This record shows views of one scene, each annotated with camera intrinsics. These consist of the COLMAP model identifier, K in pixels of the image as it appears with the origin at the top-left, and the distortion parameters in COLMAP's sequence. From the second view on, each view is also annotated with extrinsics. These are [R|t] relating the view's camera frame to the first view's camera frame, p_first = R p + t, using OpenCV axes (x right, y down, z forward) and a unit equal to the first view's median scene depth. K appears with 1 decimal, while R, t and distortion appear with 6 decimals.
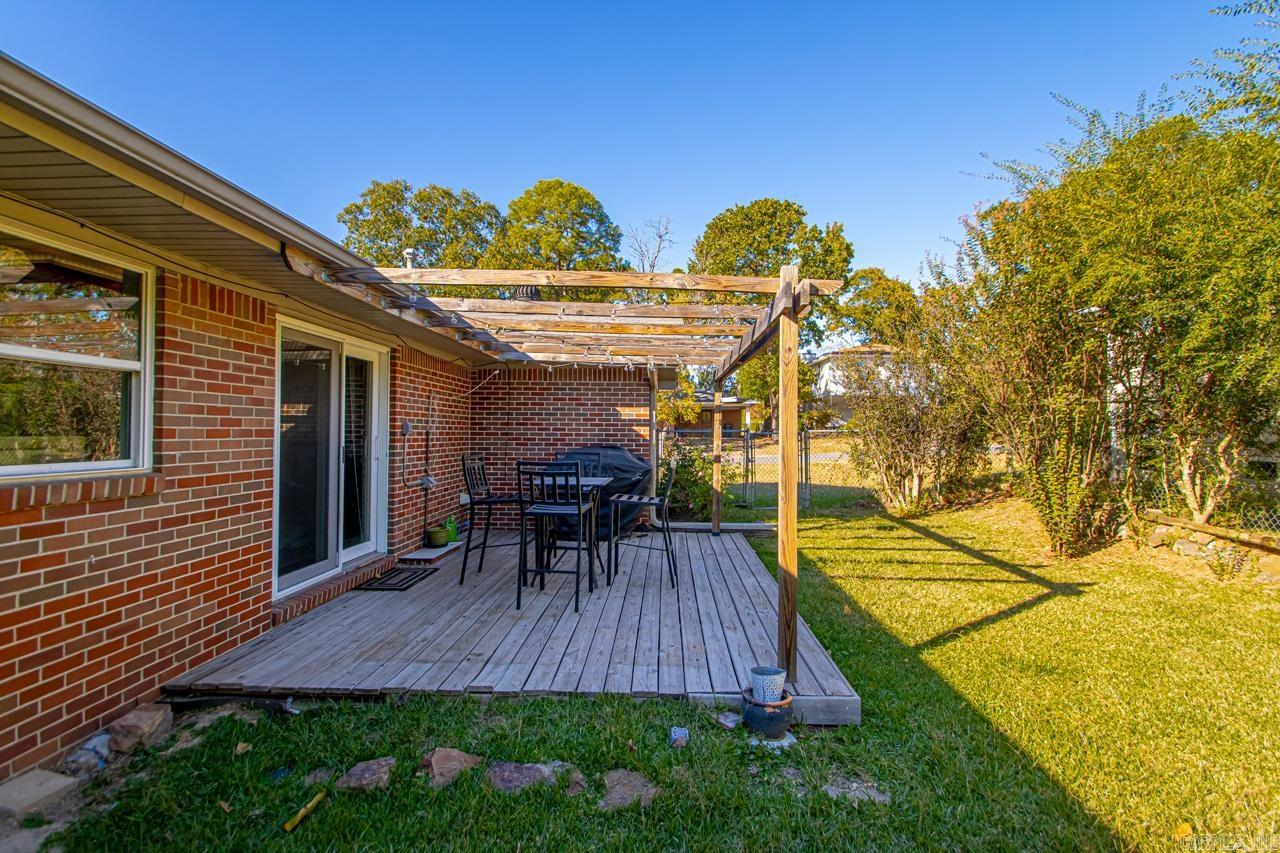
lens RADIAL K [[607.1, 0, 661.4], [0, 607.1, 425.9], [0, 0, 1]] dist [0.016444, -0.016682]
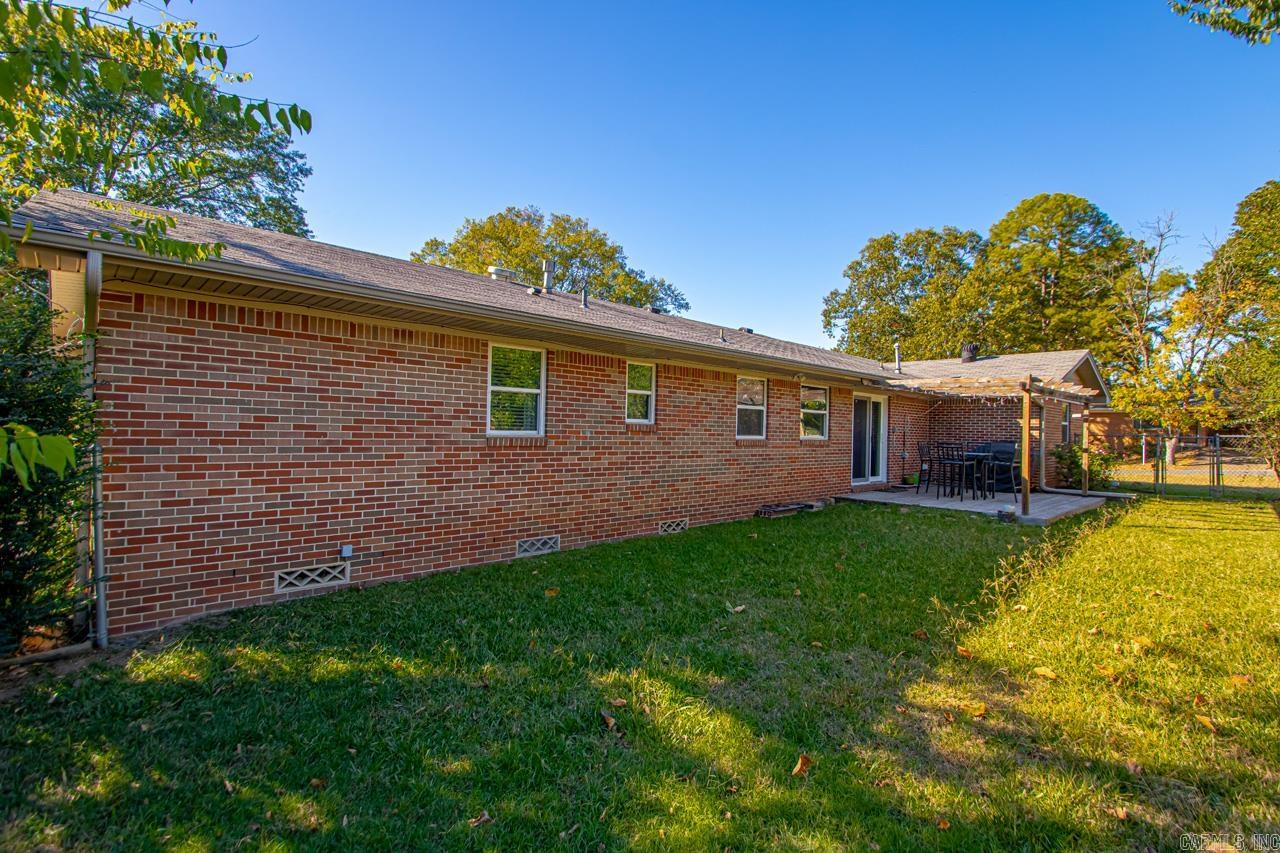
lens RADIAL K [[607.1, 0, 641.5], [0, 607.1, 429.6], [0, 0, 1]] dist [0.016444, -0.016682]
pose [[0.704302, 0.004264, -0.709888, 0.404470], [-0.008869, 0.999957, -0.002793, 0.012622], [0.709845, 0.008262, 0.704309, -0.975997]]
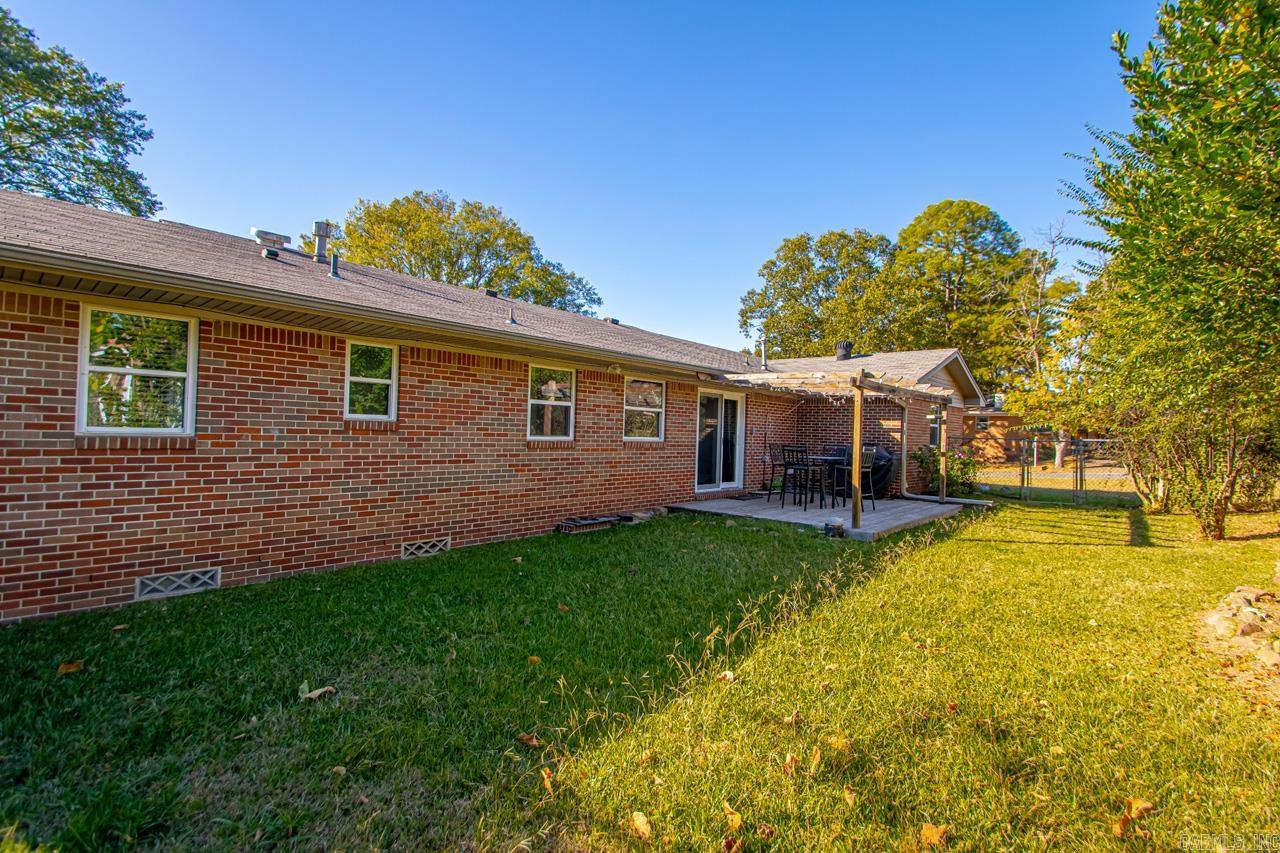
lens RADIAL K [[607.1, 0, 643.5], [0, 607.1, 430.3], [0, 0, 1]] dist [0.016444, -0.016682]
pose [[0.769890, 0.011080, -0.638080, 0.475040], [-0.016305, 0.999864, -0.002312, 0.009138], [0.637968, 0.012184, 0.769966, -0.646651]]
